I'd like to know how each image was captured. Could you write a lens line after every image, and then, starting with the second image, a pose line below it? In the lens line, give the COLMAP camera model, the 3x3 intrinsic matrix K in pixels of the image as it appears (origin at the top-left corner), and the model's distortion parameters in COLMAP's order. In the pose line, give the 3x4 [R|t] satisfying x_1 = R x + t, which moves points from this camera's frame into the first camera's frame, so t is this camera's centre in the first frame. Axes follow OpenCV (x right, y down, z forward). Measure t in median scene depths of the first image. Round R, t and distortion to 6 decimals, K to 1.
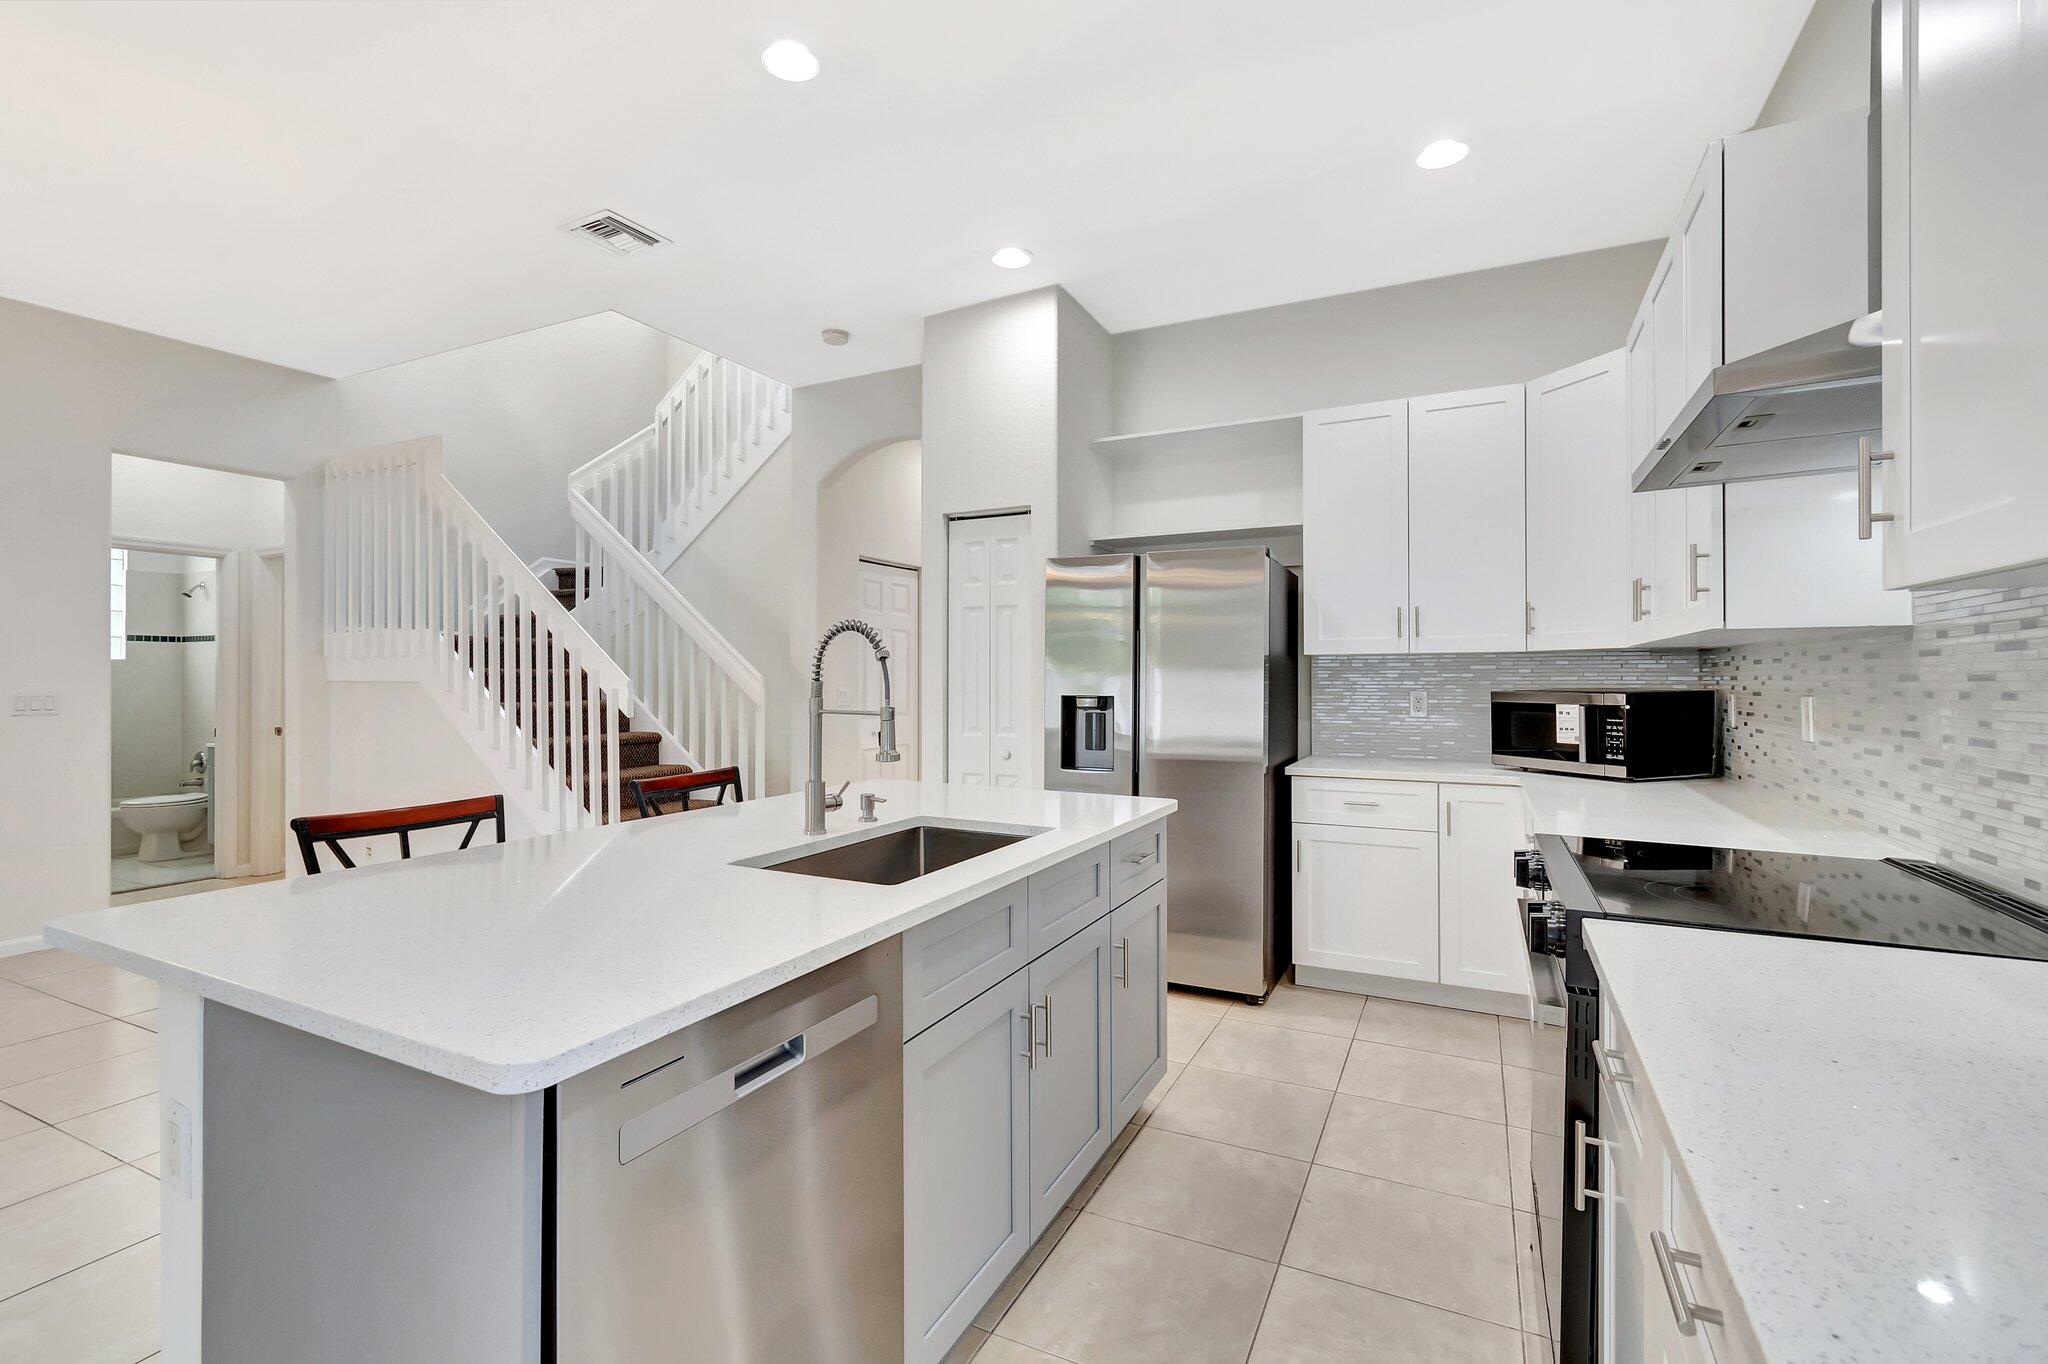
lens RADIAL K [[936.9, 0, 1034.9], [0, 936.9, 671.1], [0, 0, 1]] dist [-0.003219, -0.000390]
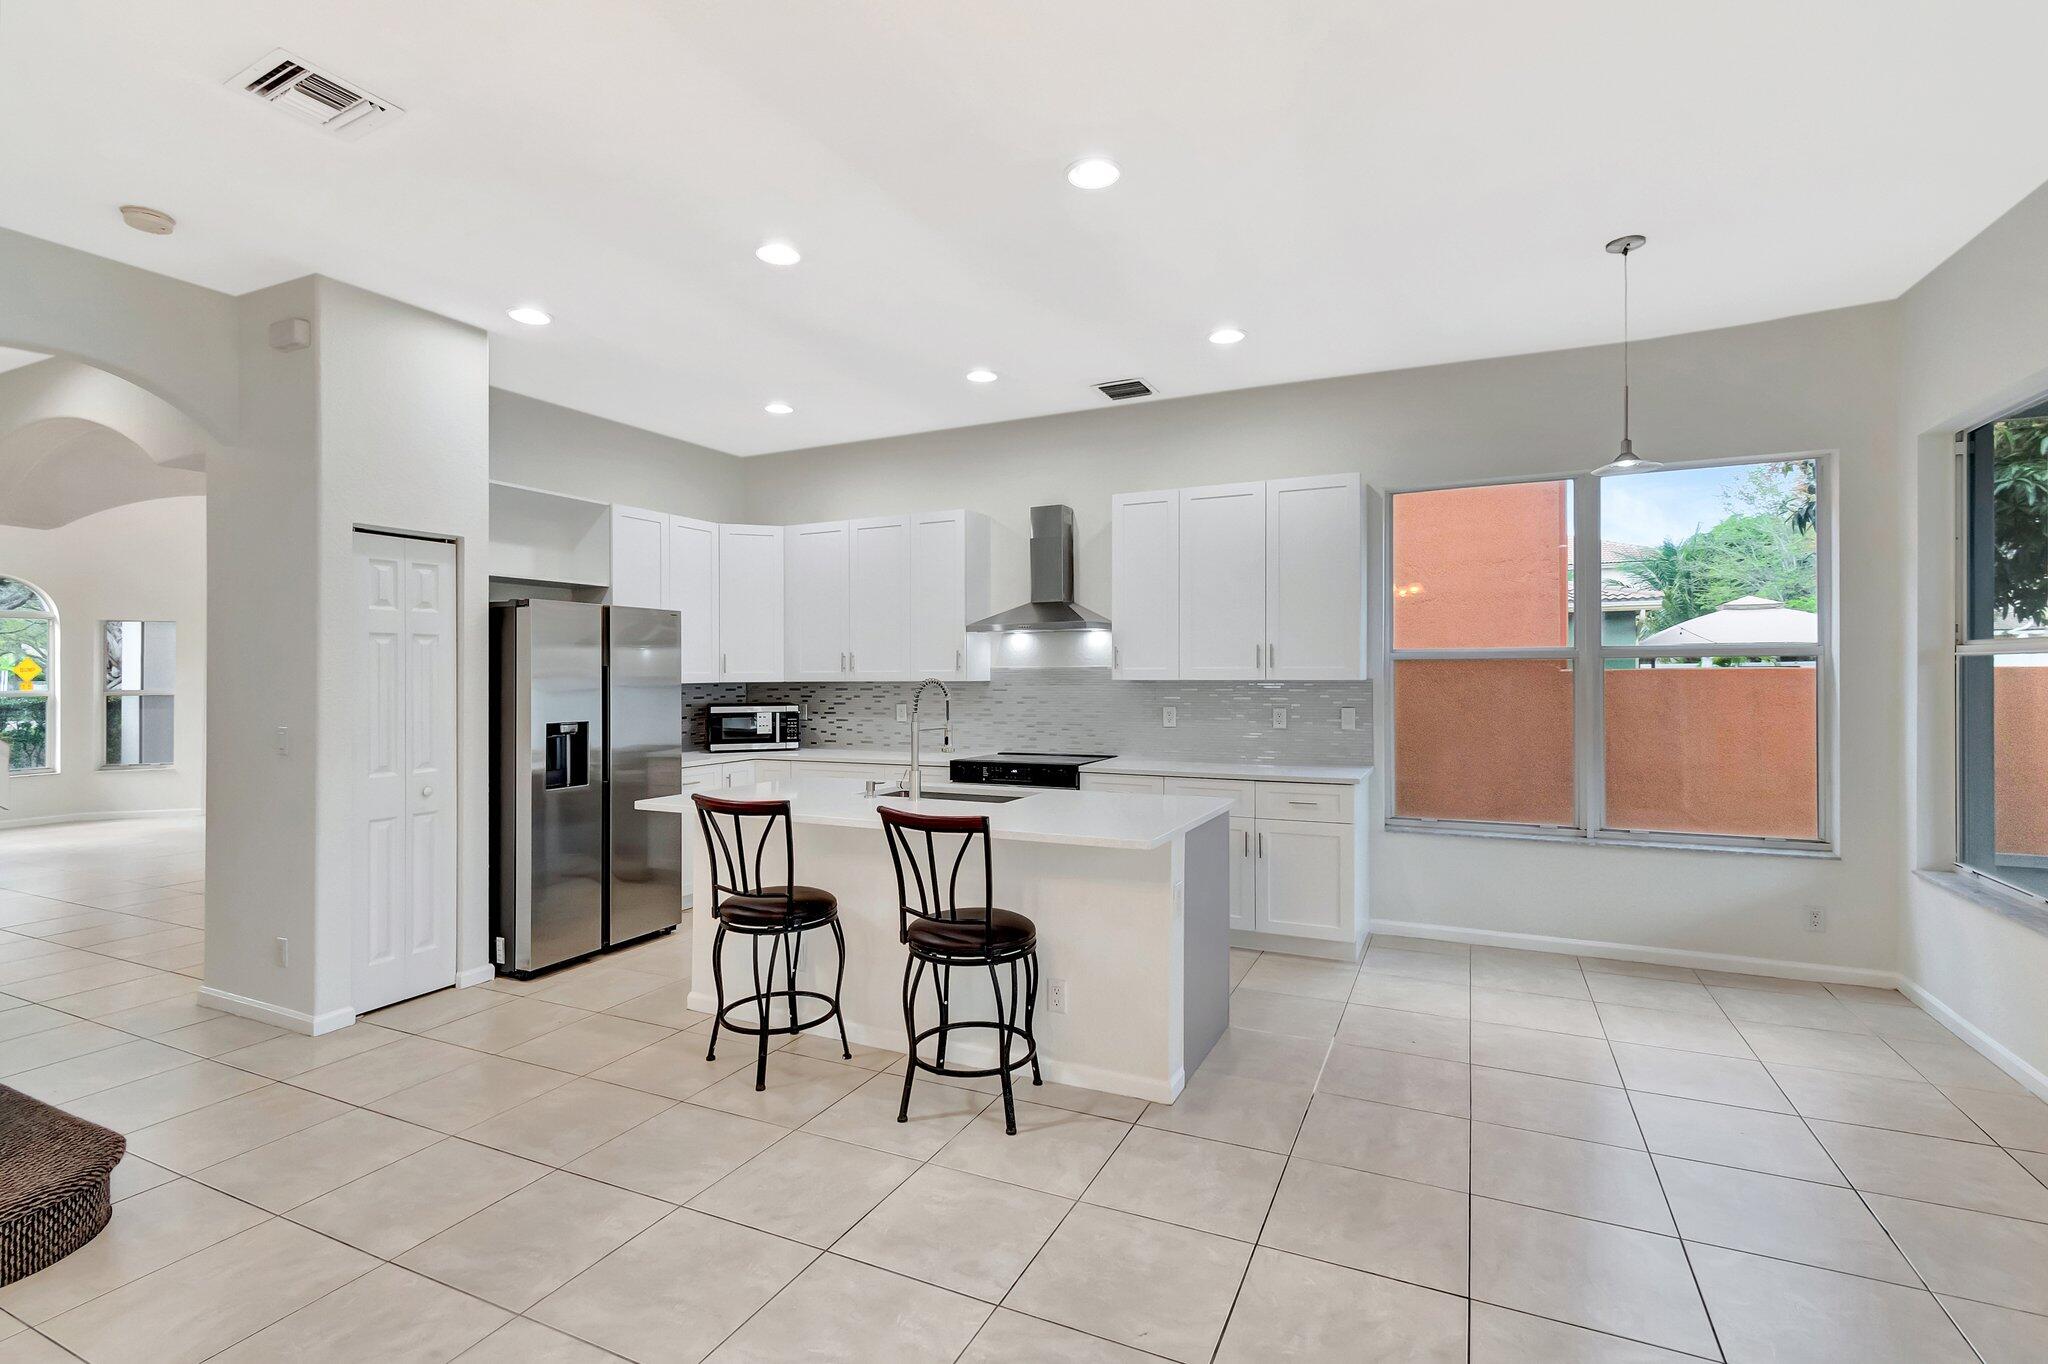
lens RADIAL K [[907.8, 0, 1020.4], [0, 907.8, 673.9], [0, 0, 1]] dist [0.003435, -0.000134]
pose [[-0.014942, 0.002355, 0.999886, -1.074438], [-0.001418, 0.999996, -0.002377, -0.032004], [-0.999887, -0.001454, -0.014939, 0.459184]]
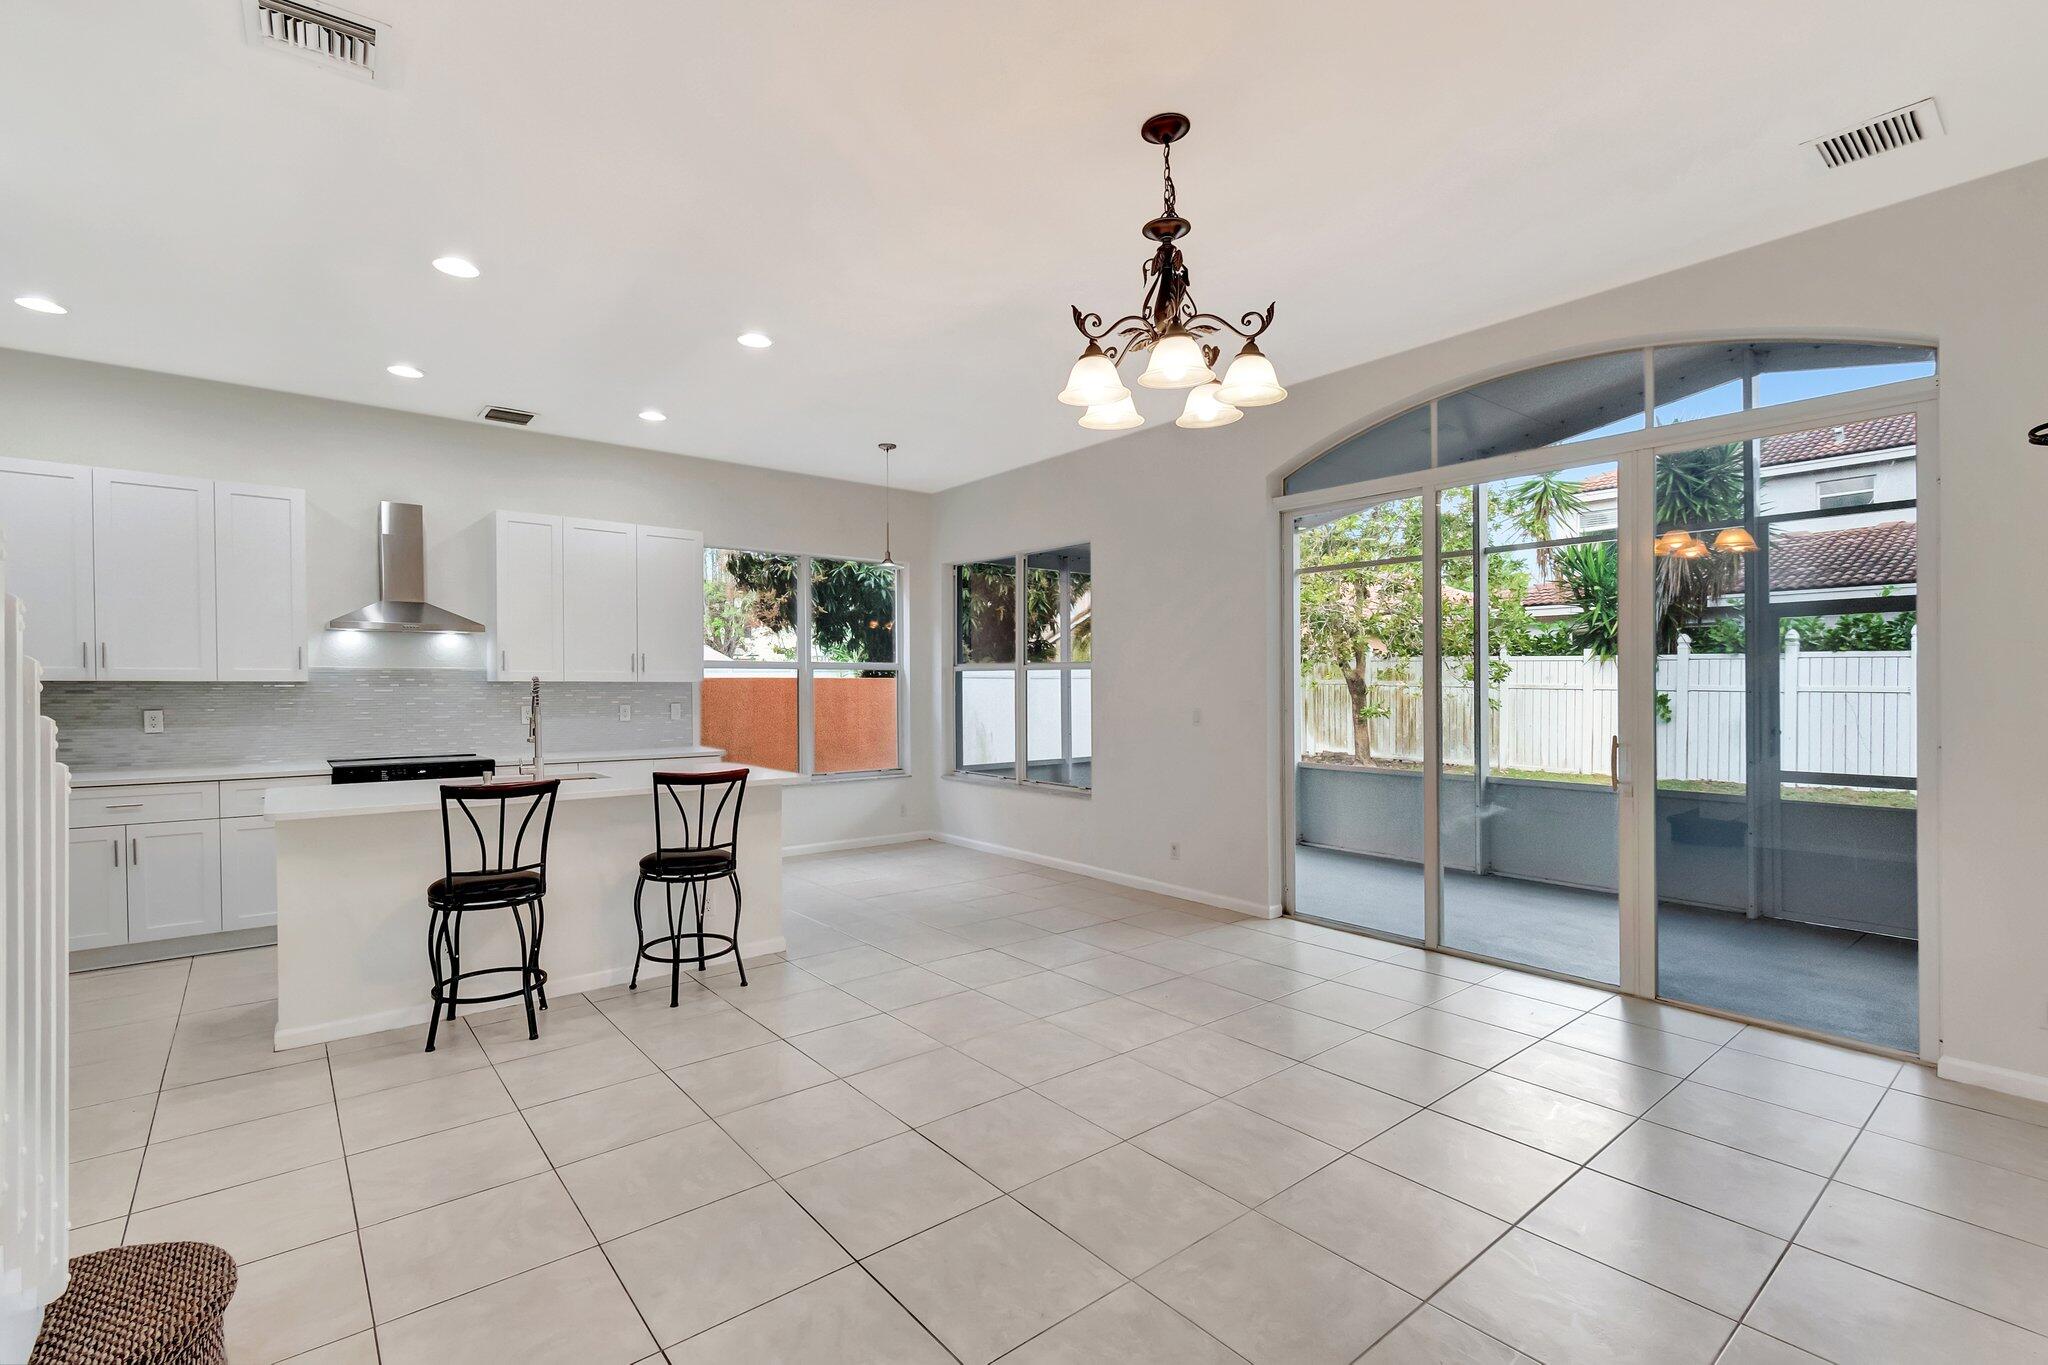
lens RADIAL K [[923.9, 0, 988.2], [0, 923.9, 681.4], [0, 0, 1]] dist [0.000928, -0.000080]
pose [[-0.902910, 0.003872, 0.429812, -1.074047], [-0.000087, 0.999958, -0.009190, -0.013393], [-0.429829, -0.008335, -0.902872, 1.296192]]
